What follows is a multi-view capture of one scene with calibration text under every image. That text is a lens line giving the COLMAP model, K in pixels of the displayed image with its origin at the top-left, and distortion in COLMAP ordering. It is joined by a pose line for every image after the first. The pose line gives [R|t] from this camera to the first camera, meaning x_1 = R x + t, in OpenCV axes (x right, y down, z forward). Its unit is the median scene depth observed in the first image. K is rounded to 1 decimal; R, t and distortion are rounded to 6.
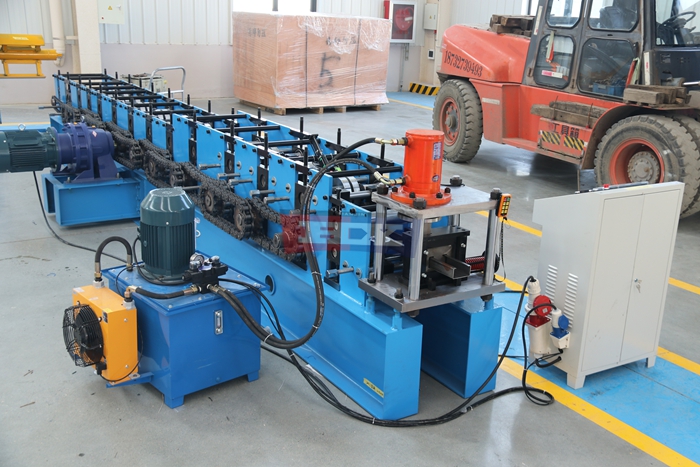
lens RADIAL K [[779.4, 0, 350.0], [0, 779.4, 233.5], [0, 0, 1]] dist [0.003010, 0.004851]
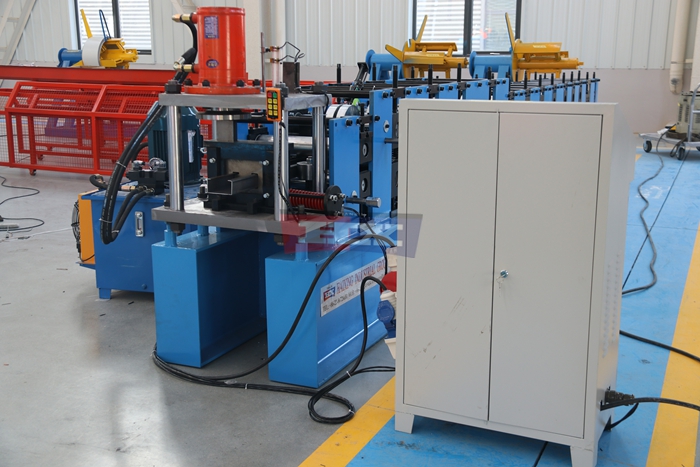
lens RADIAL K [[829.4, 0, 350.0], [0, 829.4, 233.5], [0, 0, 1]] dist [-0.008103, -0.005062]
pose [[0.554937, 0.136928, -0.820546, 0.762280], [-0.224693, 0.974372, 0.010637, 0.051012], [0.800973, 0.178468, 0.571482, 0.565664]]
